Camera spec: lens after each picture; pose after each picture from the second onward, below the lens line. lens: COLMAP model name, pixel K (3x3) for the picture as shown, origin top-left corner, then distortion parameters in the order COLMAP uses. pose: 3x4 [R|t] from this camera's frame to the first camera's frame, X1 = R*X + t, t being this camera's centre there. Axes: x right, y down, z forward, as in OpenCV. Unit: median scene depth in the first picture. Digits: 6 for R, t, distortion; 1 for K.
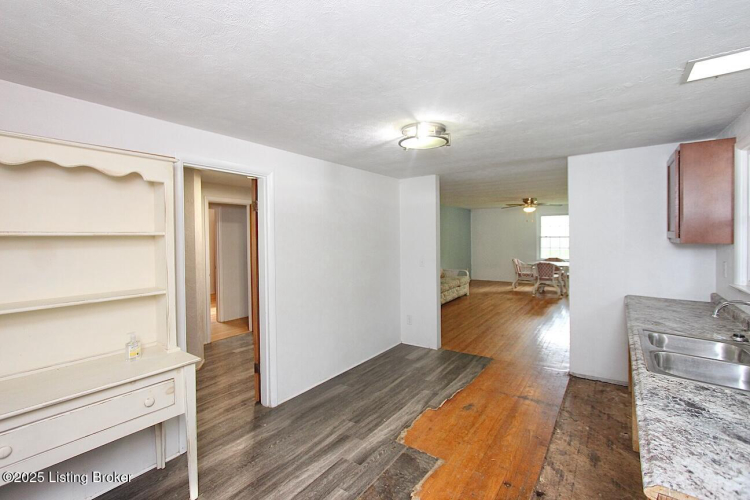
lens RADIAL K [[344.6, 0, 370.6], [0, 344.6, 247.5], [0, 0, 1]] dist [-0.011572, 0.000296]
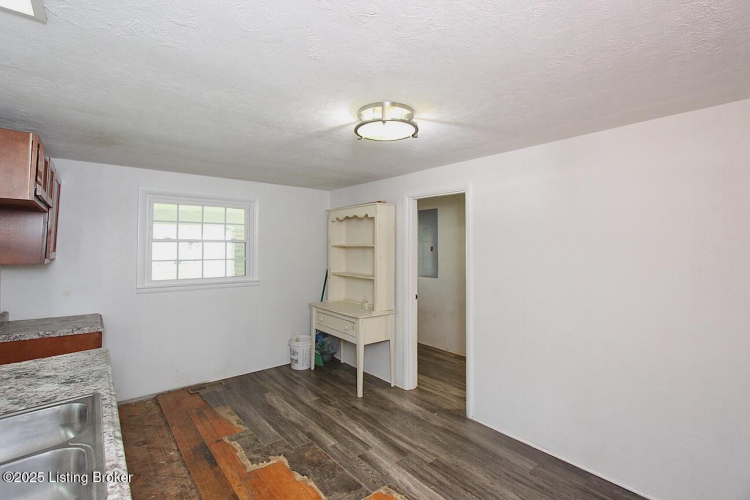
lens RADIAL K [[344.6, 0, 370.5], [0, 344.6, 246.2], [0, 0, 1]] dist [-0.011572, 0.000296]
pose [[-0.266524, 0.008983, -0.963786, 0.910075], [-0.026724, 0.999503, 0.016706, -0.053827], [0.963458, 0.030208, -0.266152, 1.175324]]
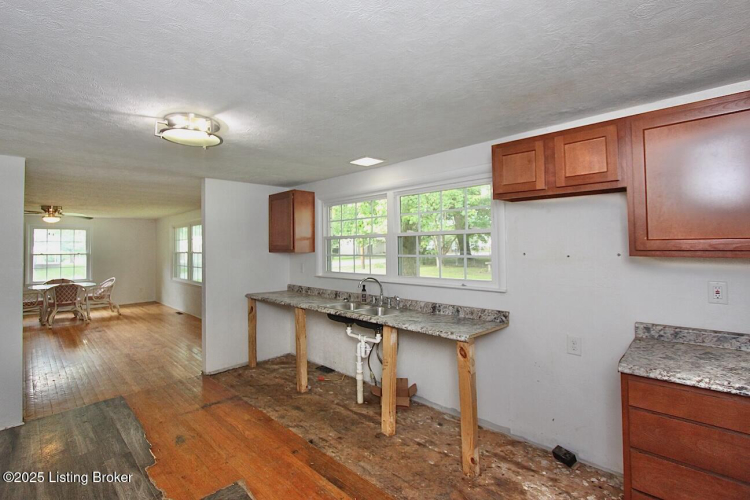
lens RADIAL K [[344.6, 0, 370.6], [0, 344.6, 245.7], [0, 0, 1]] dist [-0.011572, 0.000296]
pose [[0.154121, 0.015129, 0.987936, -0.604842], [0.047069, 0.998635, -0.022635, 0.010106], [-0.986930, 0.049989, 0.153198, 0.416387]]
